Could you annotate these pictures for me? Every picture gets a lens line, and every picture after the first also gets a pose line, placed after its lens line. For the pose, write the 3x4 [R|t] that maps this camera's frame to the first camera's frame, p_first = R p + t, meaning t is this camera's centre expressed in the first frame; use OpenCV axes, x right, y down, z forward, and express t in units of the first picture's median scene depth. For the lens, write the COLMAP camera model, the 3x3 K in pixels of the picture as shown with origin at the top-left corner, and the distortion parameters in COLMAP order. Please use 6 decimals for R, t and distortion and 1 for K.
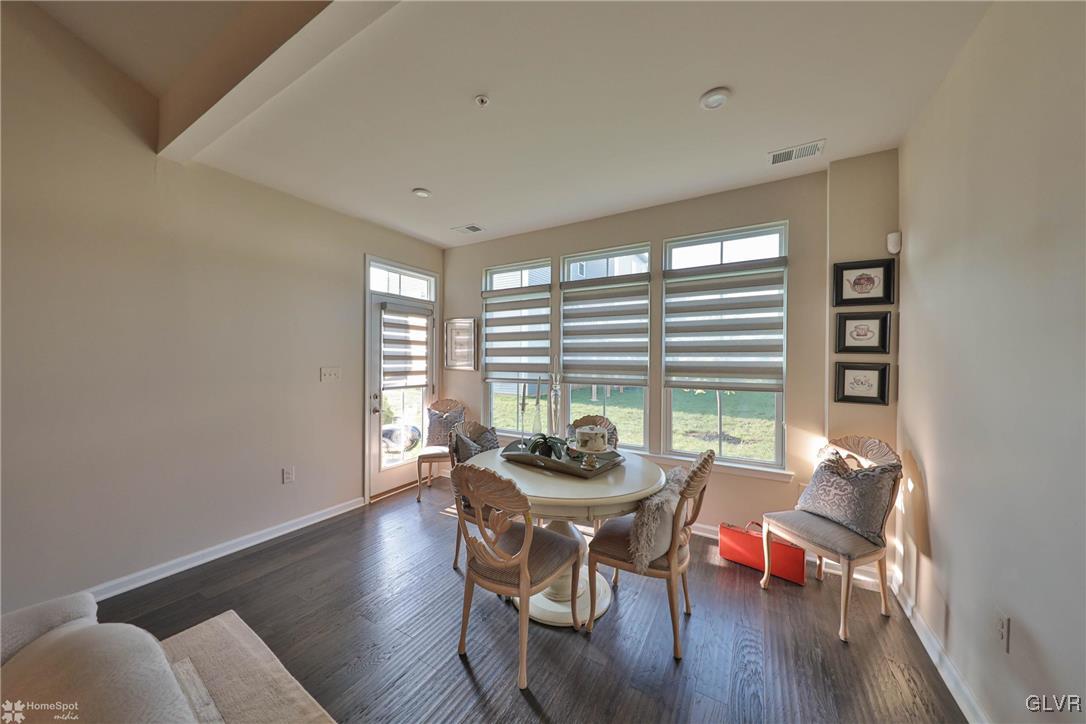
lens RADIAL K [[363.9, 0, 540.7], [0, 363.9, 358.3], [0, 0, 1]] dist [-0.001352, -0.001993]
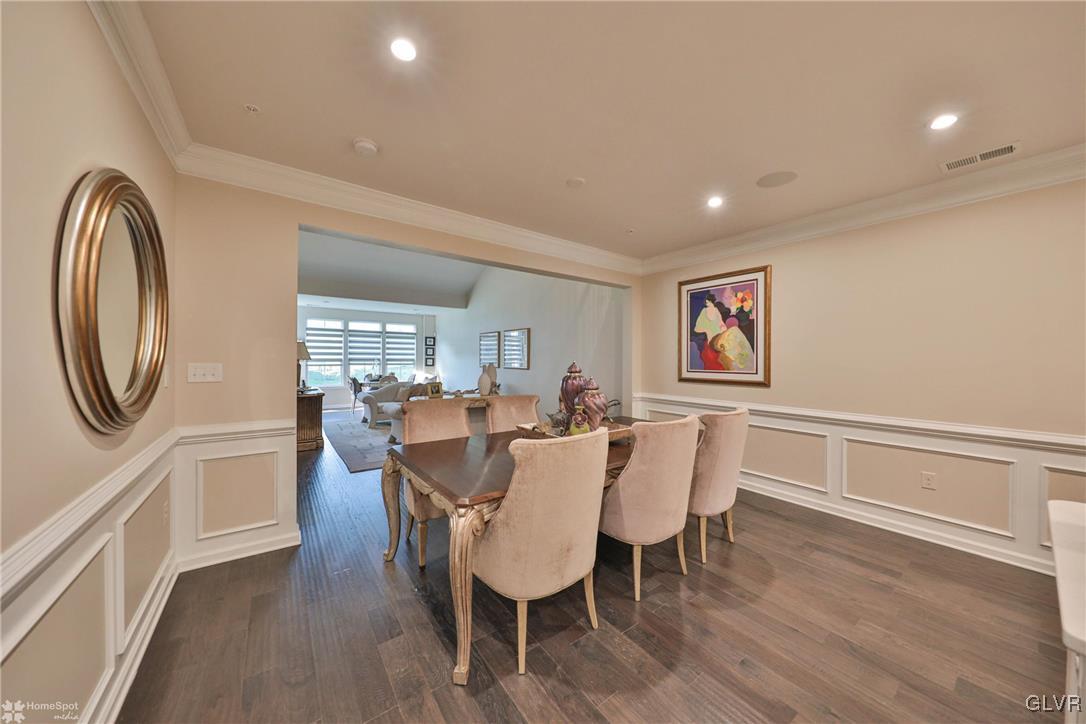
lens RADIAL K [[363.9, 0, 545.5], [0, 363.9, 361.1], [0, 0, 1]] dist [-0.001352, -0.001993]
pose [[0.389006, -0.003598, 0.921228, -2.928569], [-0.002704, 0.999984, 0.005048, 0.025977], [-0.921231, -0.004454, 0.388990, -2.263891]]
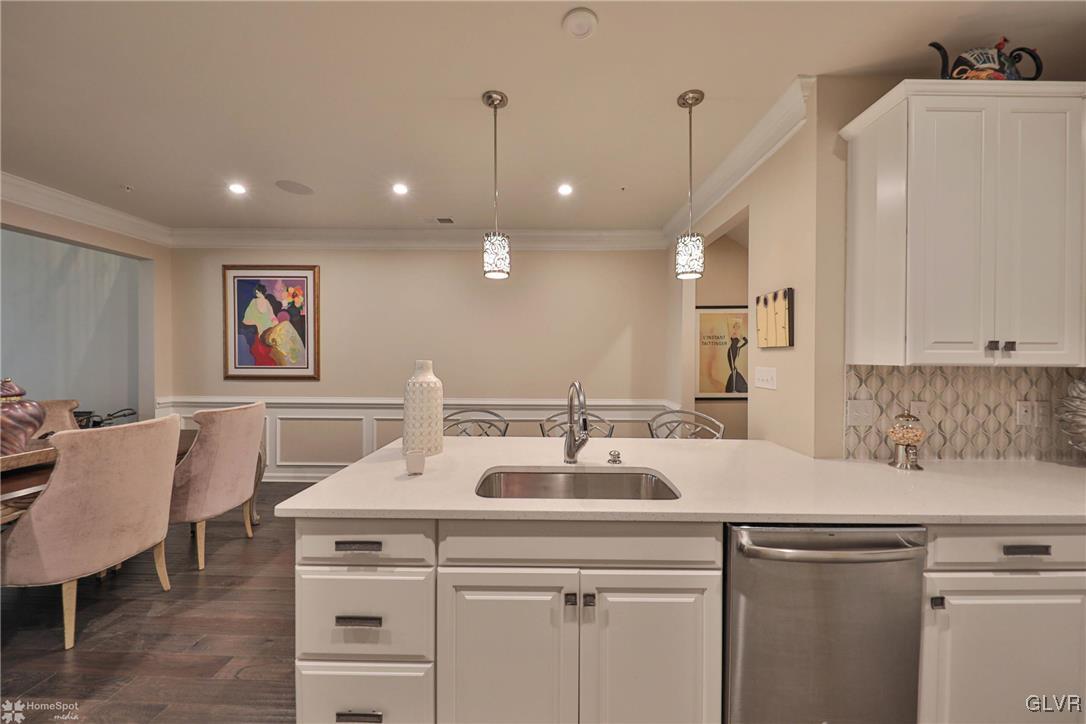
lens RADIAL K [[382.4, 0, 547.8], [0, 382.4, 359.7], [0, 0, 1]] dist [-0.000710, -0.001962]
pose [[-0.501315, -0.011030, 0.865195, -3.143283], [-0.002855, 0.999934, 0.011093, 0.026034], [-0.865260, 0.003091, -0.501313, -2.564735]]
